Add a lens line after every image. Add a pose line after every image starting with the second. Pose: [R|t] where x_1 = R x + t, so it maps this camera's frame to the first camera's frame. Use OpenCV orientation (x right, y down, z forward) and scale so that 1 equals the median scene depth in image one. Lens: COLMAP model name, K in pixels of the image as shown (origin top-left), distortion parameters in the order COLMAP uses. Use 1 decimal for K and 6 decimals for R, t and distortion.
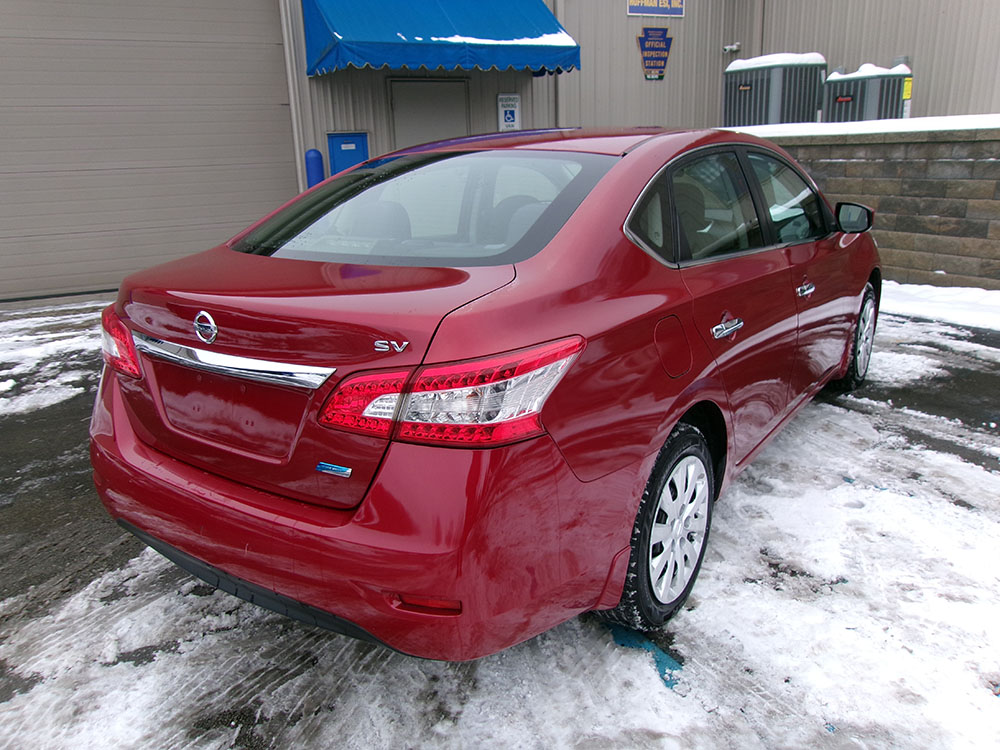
lens RADIAL K [[766.6, 0, 498.4], [0, 766.6, 372.2], [0, 0, 1]] dist [-0.018794, 0.032441]
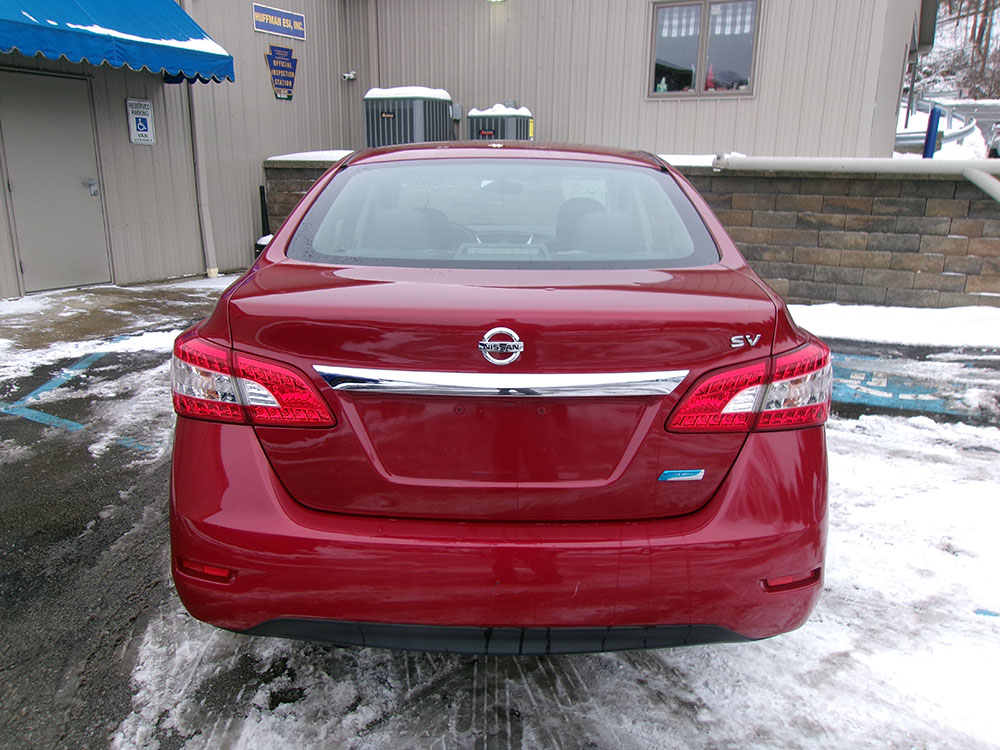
lens RADIAL K [[766.6, 0, 491.9], [0, 766.6, 372.6], [0, 0, 1]] dist [-0.018794, 0.032441]
pose [[0.820244, -0.102998, 0.562664, -0.199737], [0.120225, 0.992726, 0.006460, -0.007920], [-0.559236, 0.062348, 0.826660, 0.067821]]
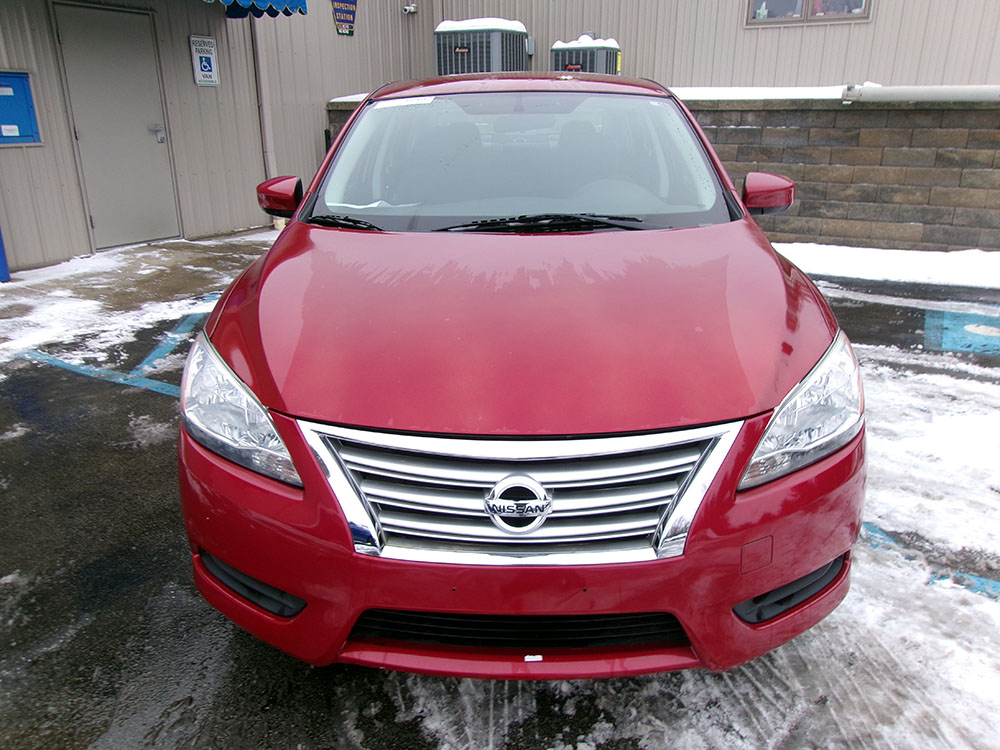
lens RADIAL K [[766.6, 0, 489.9], [0, 766.6, 377.3], [0, 0, 1]] dist [-0.018794, 0.032441]
pose [[0.829554, -0.152000, 0.537342, -0.248542], [0.131672, 0.988352, 0.076303, -0.027839], [-0.542682, 0.007455, 0.839905, 0.164610]]
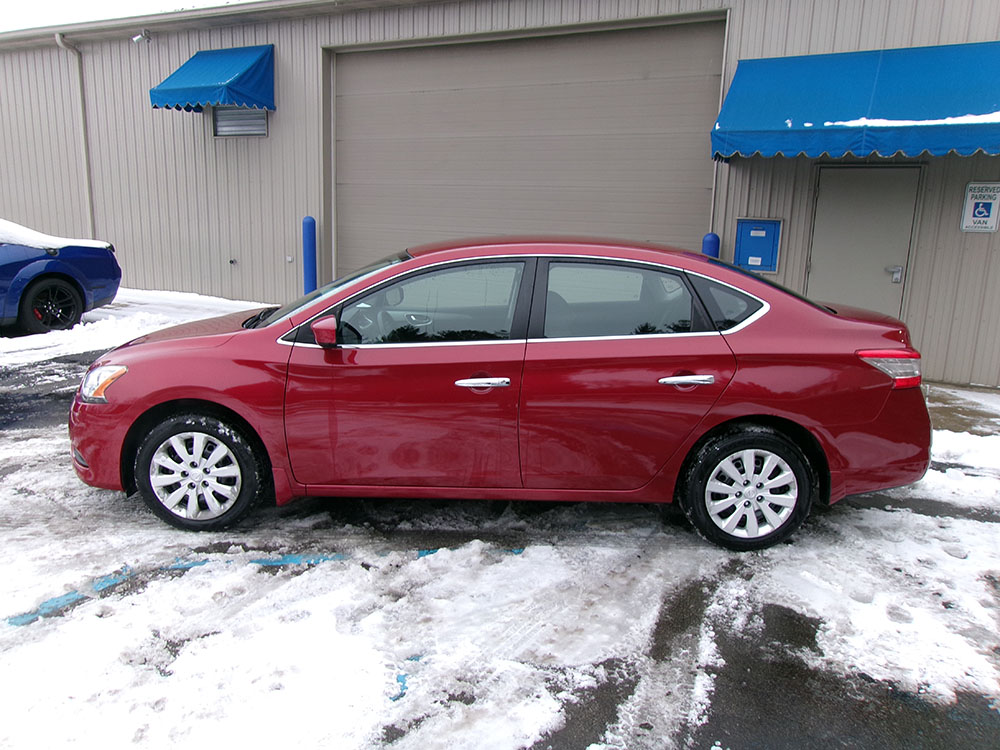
lens RADIAL K [[766.6, 0, 492.6], [0, 766.6, 378.5], [0, 0, 1]] dist [-0.018794, 0.032441]
pose [[0.561206, 0.223731, -0.796864, 0.436750], [-0.281170, 0.957051, 0.070687, -0.094886], [0.778454, 0.184384, 0.600010, 0.195386]]
